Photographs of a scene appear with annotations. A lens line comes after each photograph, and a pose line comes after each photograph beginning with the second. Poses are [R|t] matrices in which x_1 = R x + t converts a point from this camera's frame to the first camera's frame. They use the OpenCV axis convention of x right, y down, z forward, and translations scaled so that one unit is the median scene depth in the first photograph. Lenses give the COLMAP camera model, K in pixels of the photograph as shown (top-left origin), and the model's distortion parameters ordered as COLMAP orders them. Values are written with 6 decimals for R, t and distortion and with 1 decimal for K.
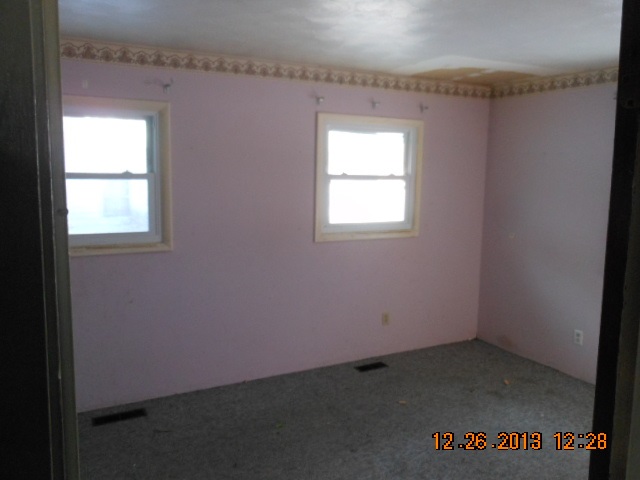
lens RADIAL K [[536.9, 0, 320.1], [0, 536.9, 234.0], [0, 0, 1]] dist [0.026751, -0.018470]
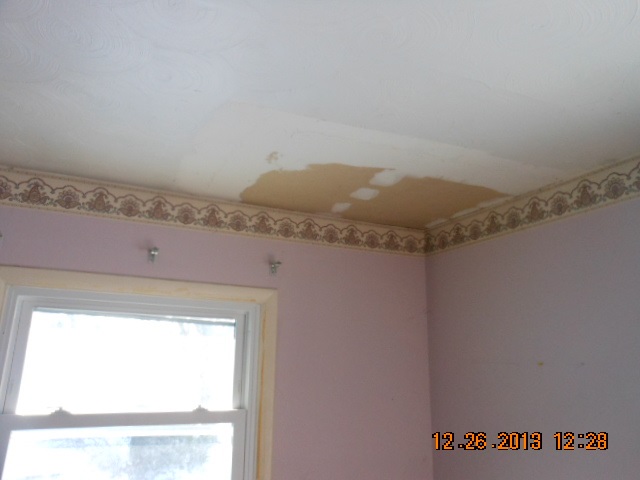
lens RADIAL K [[536.9, 0, 323.3], [0, 536.9, 236.4], [0, 0, 1]] dist [0.026751, -0.018470]
pose [[0.999410, -0.006254, -0.033780, 0.252456], [-0.006118, 0.935175, -0.354133, -0.088526], [0.033805, 0.354130, 0.934585, 0.545508]]
